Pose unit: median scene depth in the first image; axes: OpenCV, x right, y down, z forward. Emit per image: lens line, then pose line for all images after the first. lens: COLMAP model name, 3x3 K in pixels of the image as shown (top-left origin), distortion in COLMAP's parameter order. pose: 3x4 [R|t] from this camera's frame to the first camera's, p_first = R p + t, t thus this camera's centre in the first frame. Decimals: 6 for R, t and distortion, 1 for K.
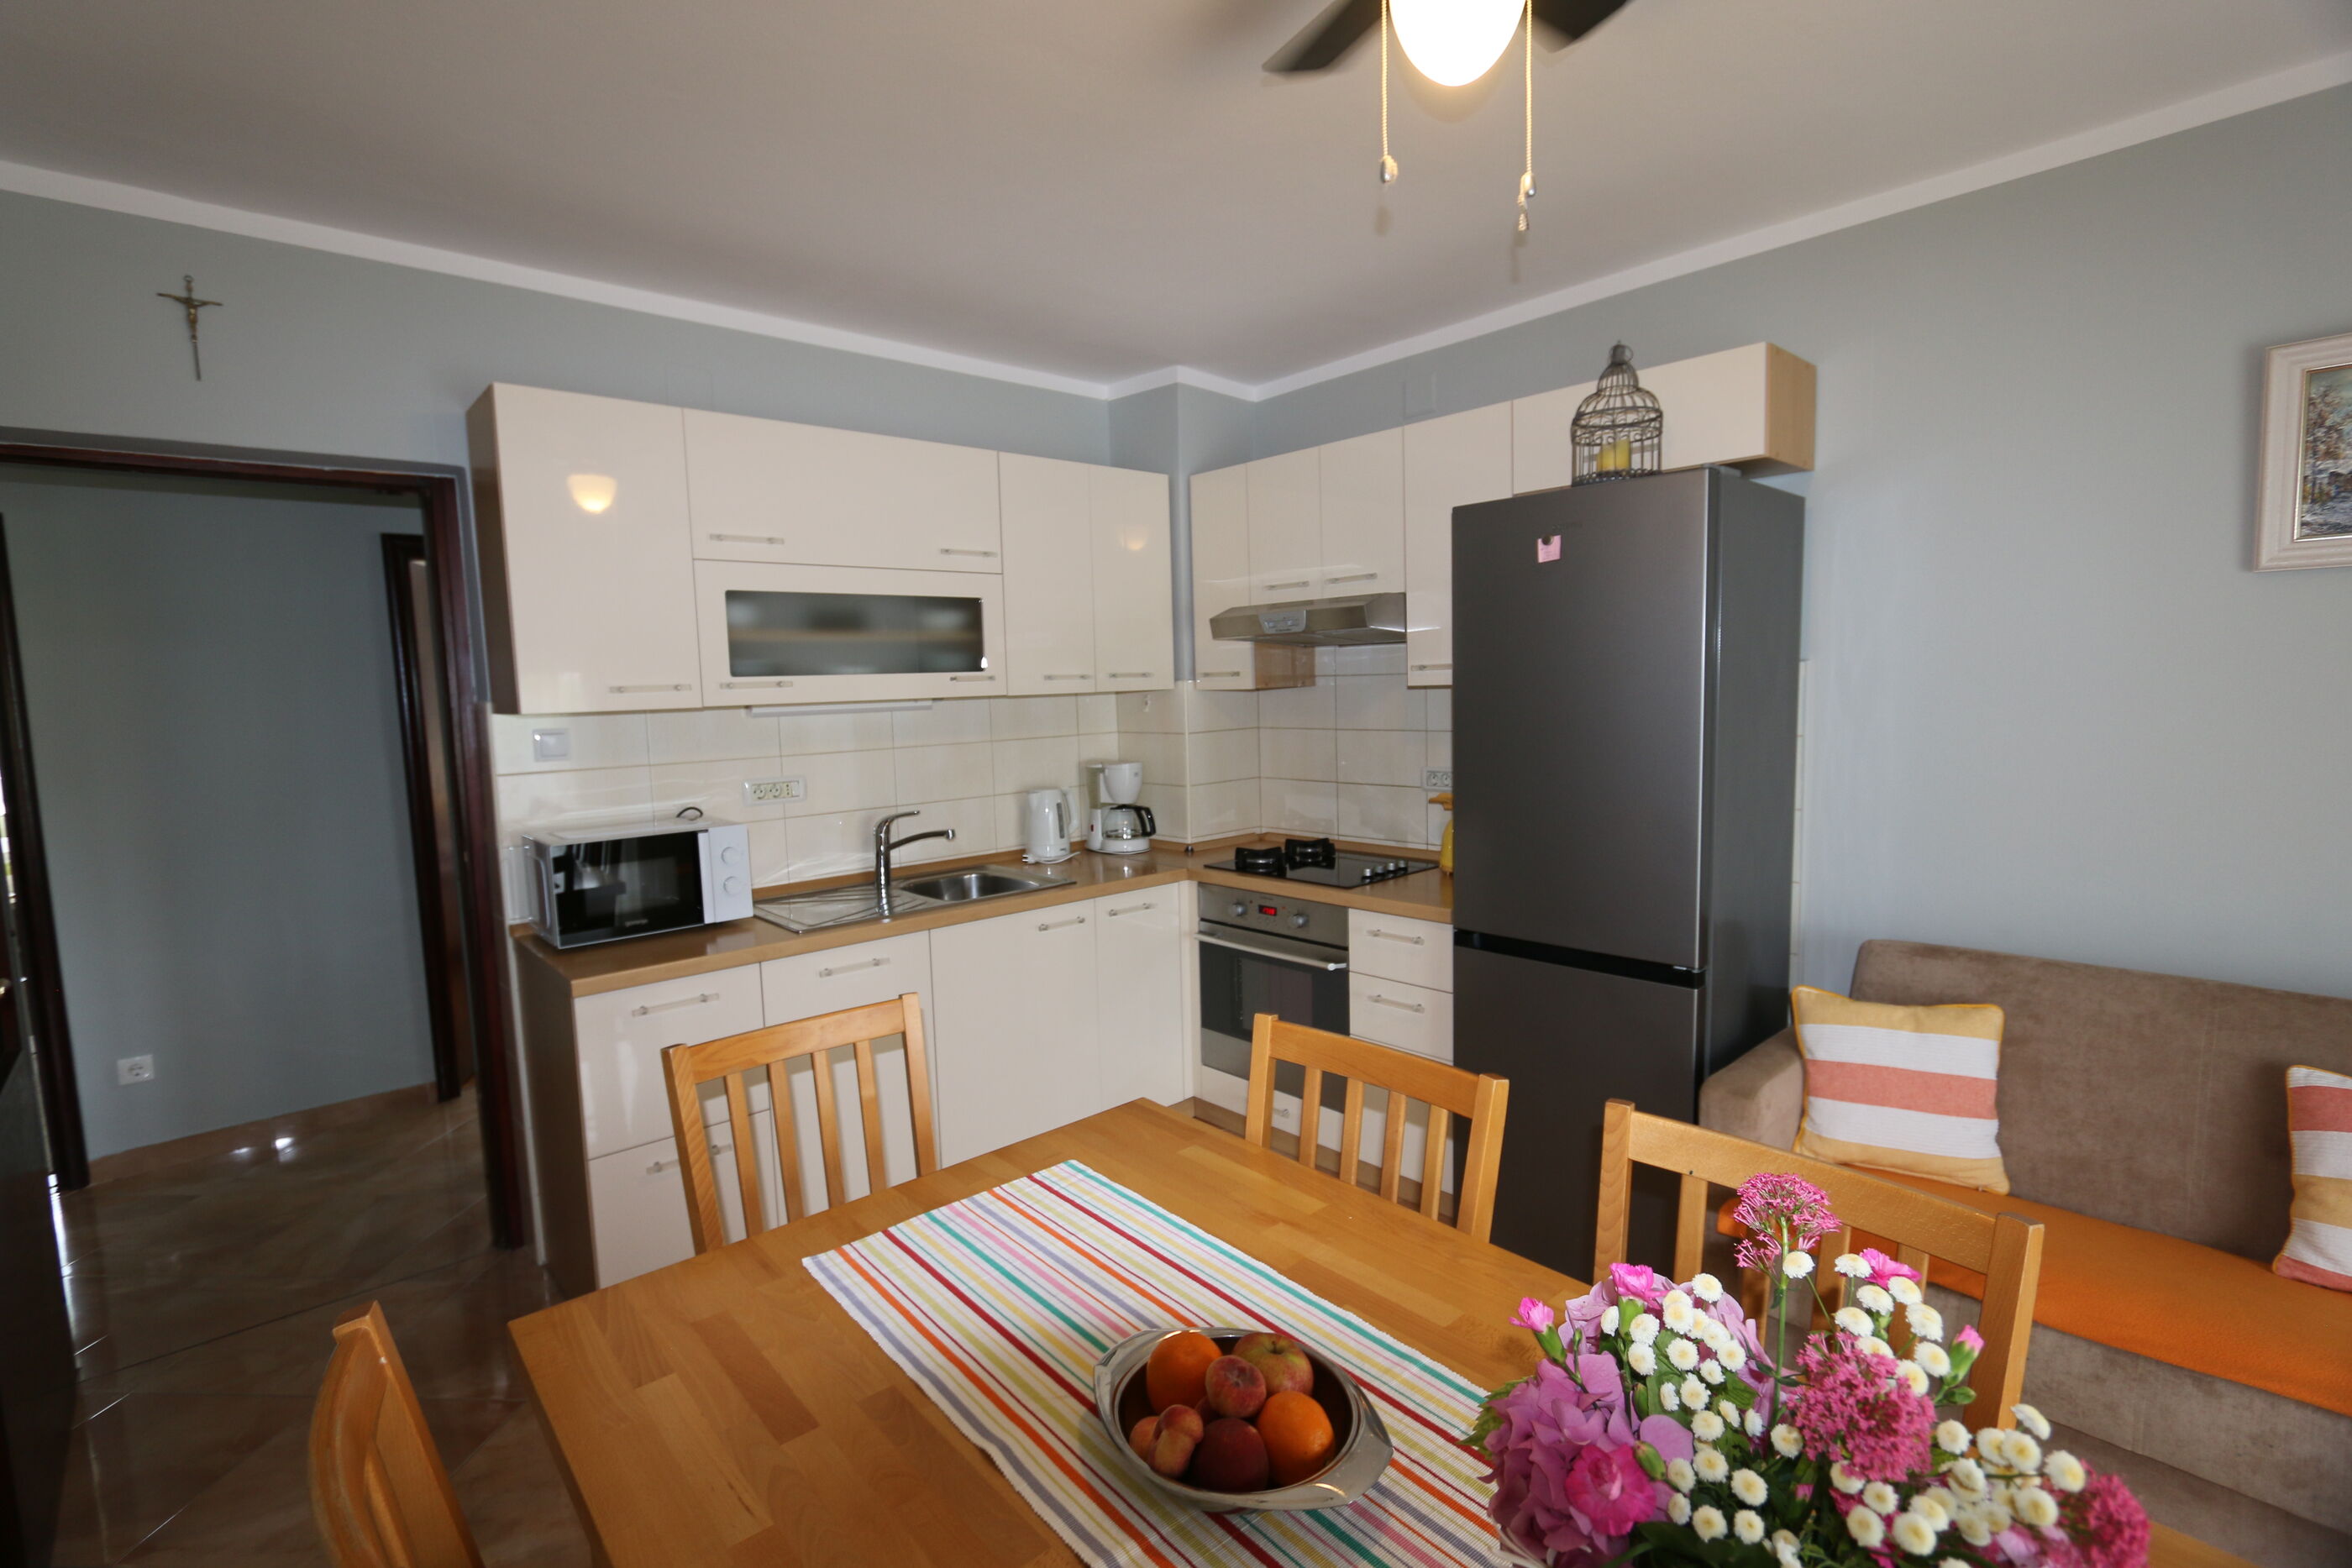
lens RADIAL K [[1078.5, 0, 1162.2], [0, 1078.5, 786.2], [0, 0, 1]] dist [-0.023803, 0.006333]
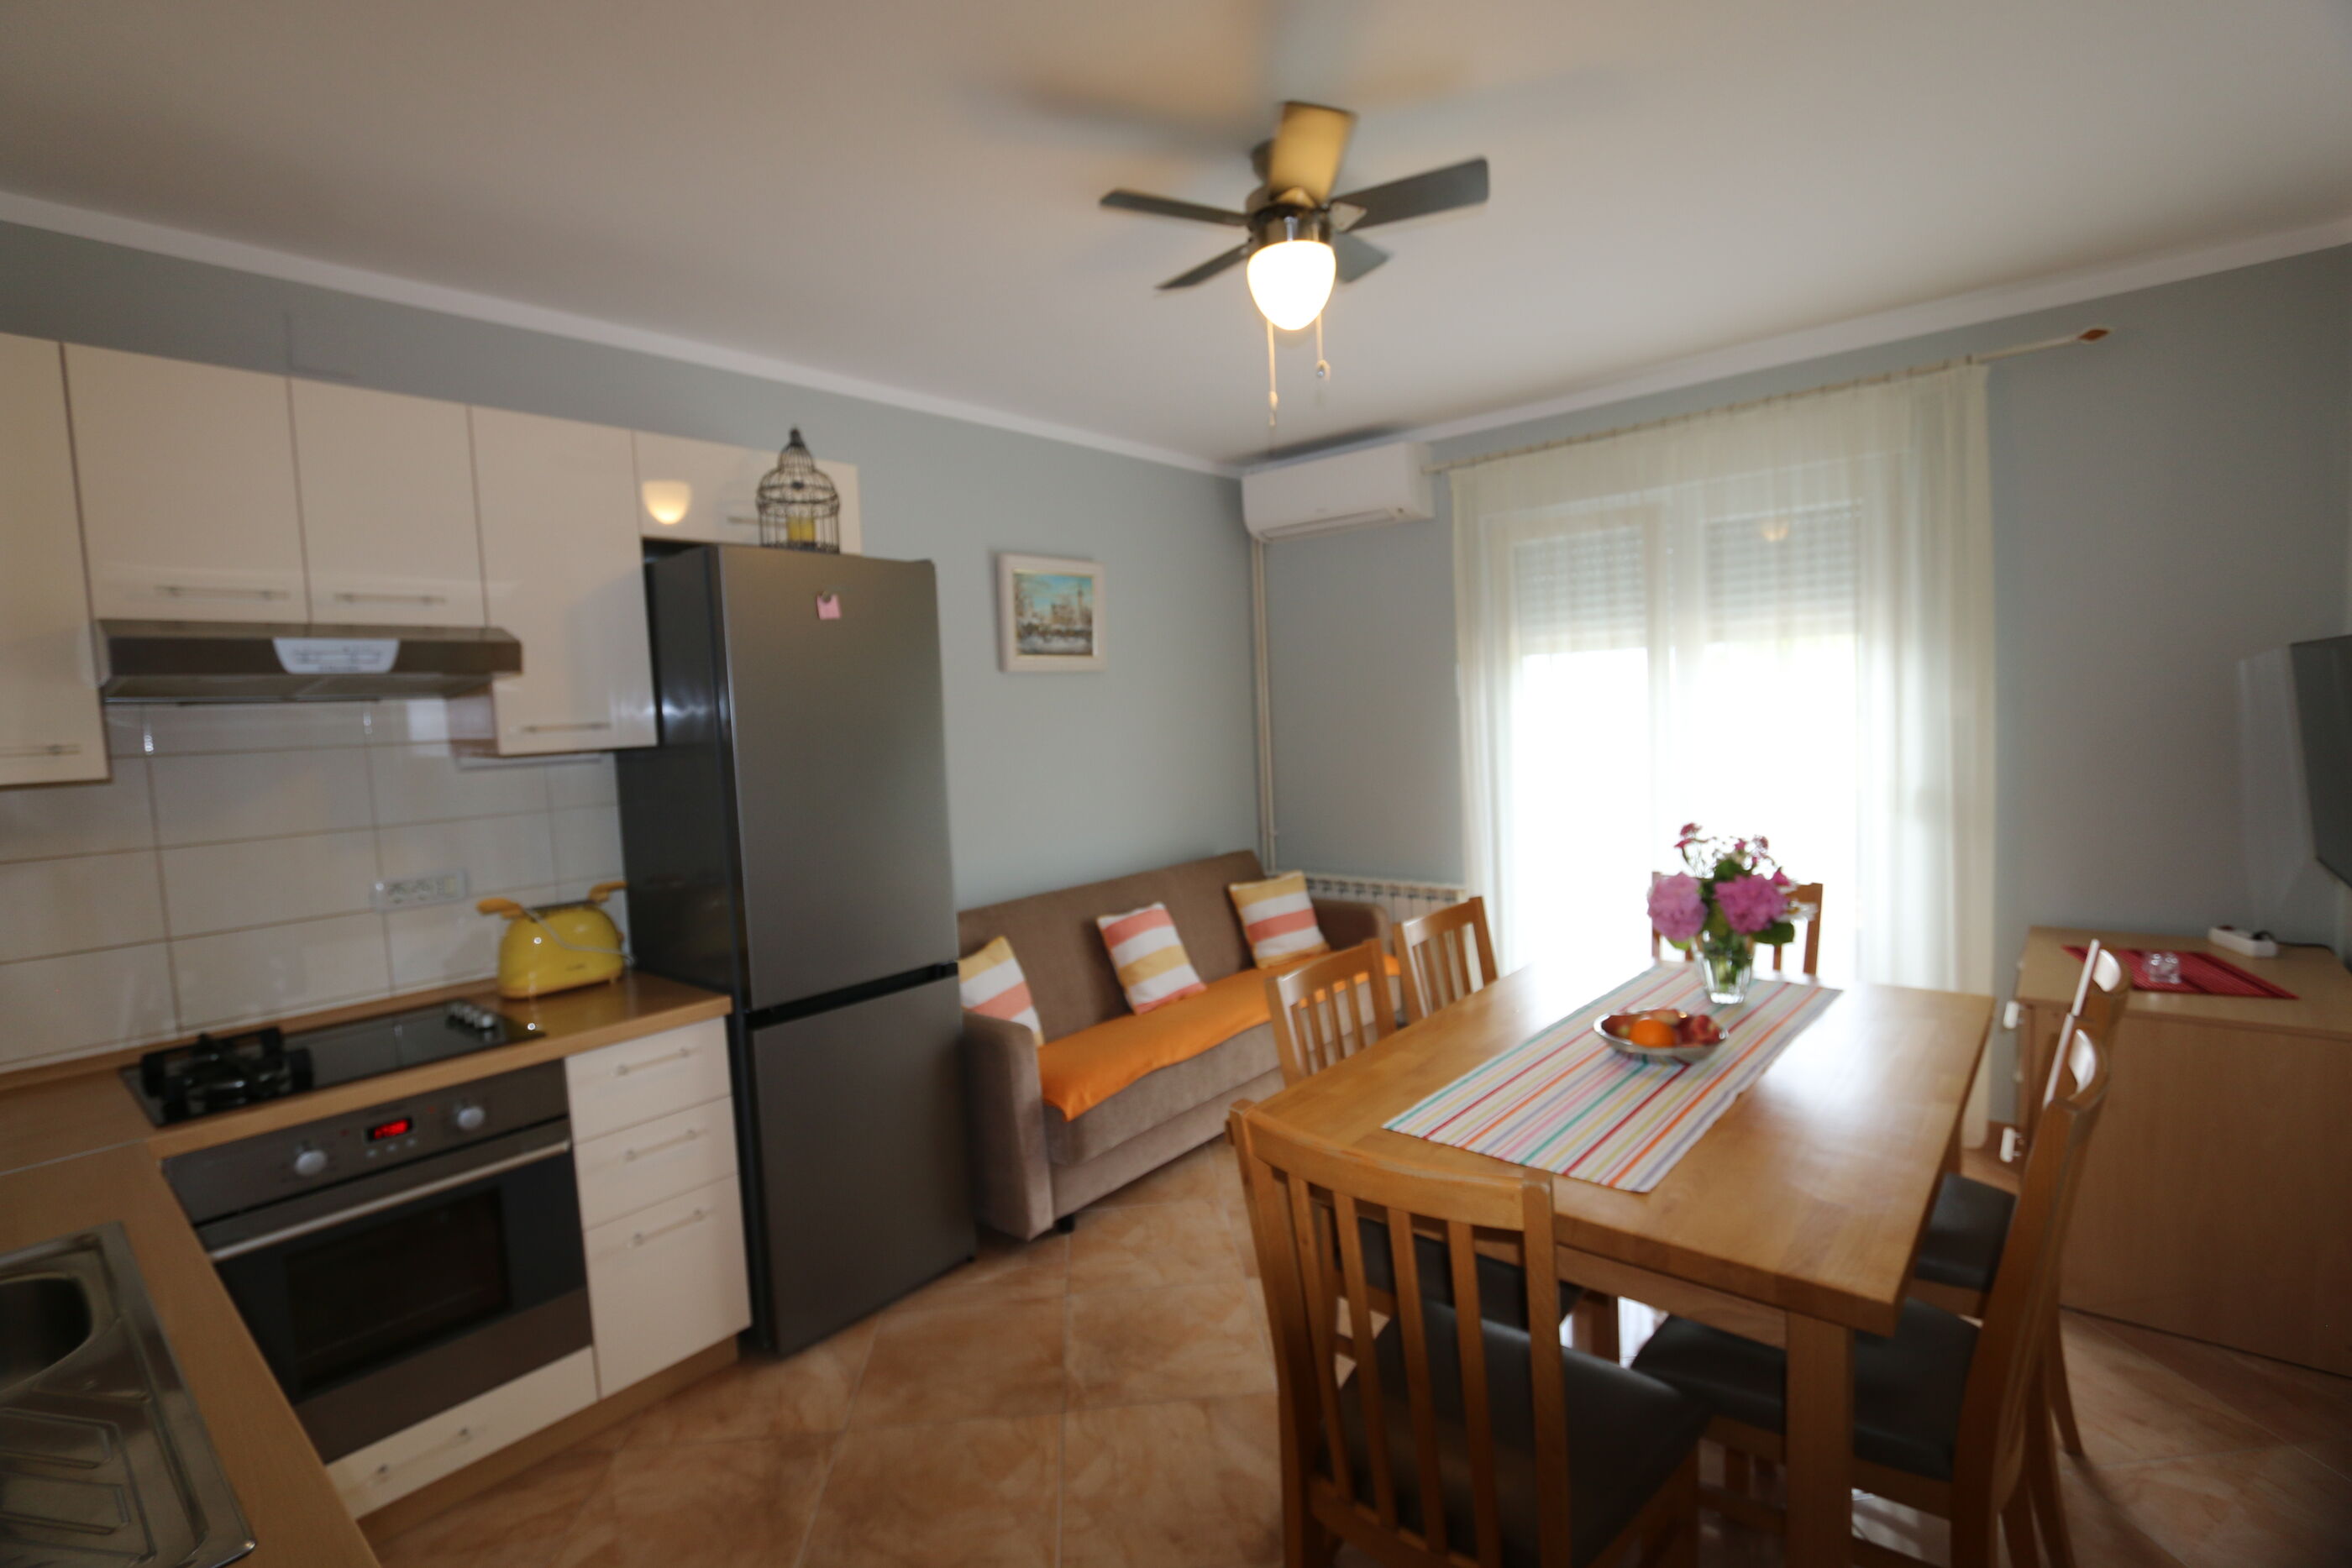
lens RADIAL K [[1078.5, 0, 1162.2], [0, 1078.5, 786.2], [0, 0, 1]] dist [-0.023803, 0.006333]
pose [[-0.127370, -0.035785, 0.991210, -0.675895], [0.148905, 0.987333, 0.054779, -0.053836], [-0.980614, 0.154573, -0.120428, 0.776256]]
